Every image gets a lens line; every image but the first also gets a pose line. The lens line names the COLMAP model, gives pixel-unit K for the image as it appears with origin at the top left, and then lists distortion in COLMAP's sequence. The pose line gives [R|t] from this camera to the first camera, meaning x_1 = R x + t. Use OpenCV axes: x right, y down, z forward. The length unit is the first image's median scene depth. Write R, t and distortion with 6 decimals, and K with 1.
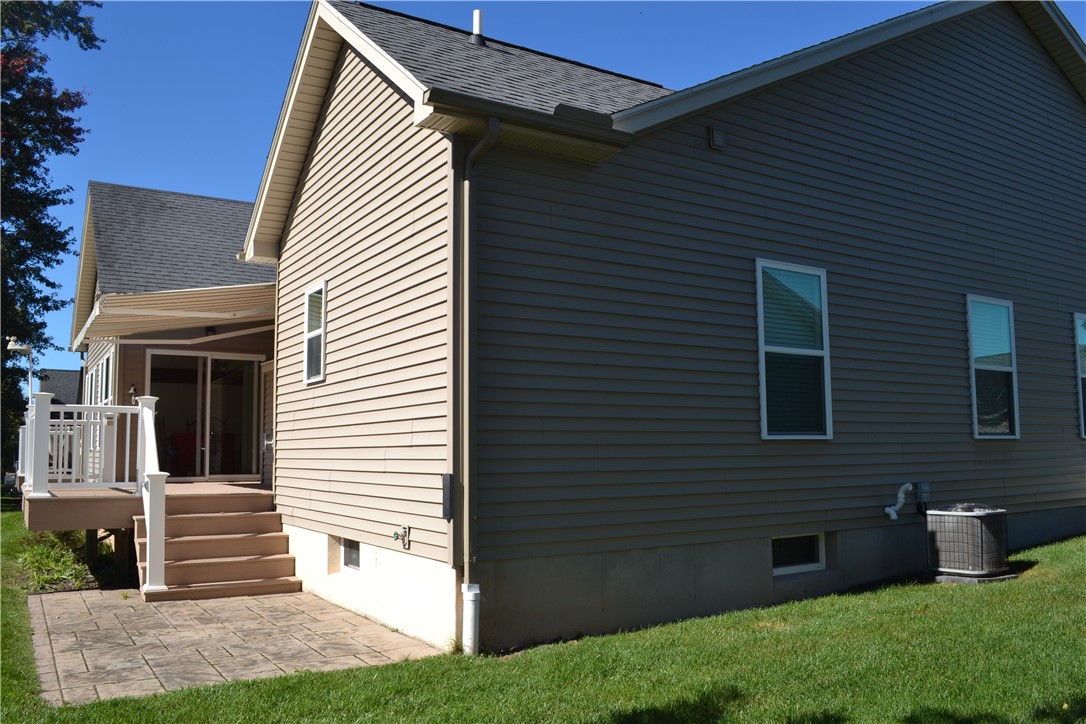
lens RADIAL K [[839.9, 0, 543.0], [0, 839.9, 362.0], [0, 0, 1]] dist [-0.064508, 0.007077]
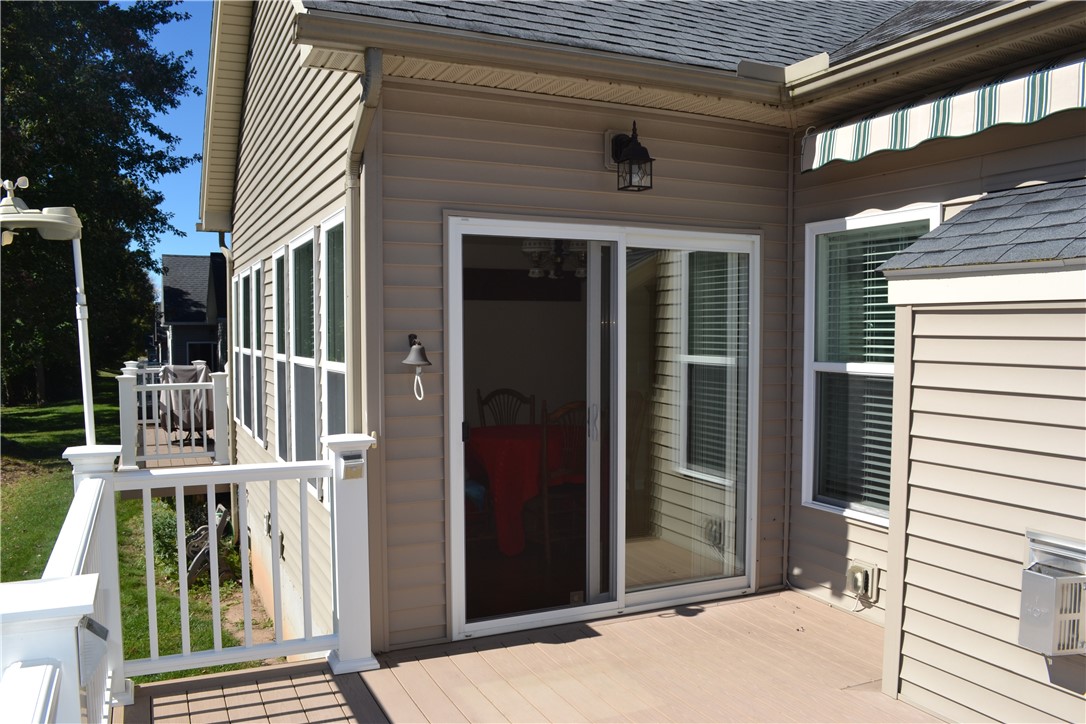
lens RADIAL K [[856.7, 0, 543.0], [0, 856.7, 362.0], [0, 0, 1]] dist [-0.067445, 0.008639]
pose [[0.991186, 0.015848, -0.131523, -0.380261], [0.002584, 0.990316, 0.138808, -0.006223], [0.132449, -0.137925, 0.981547, 0.647701]]
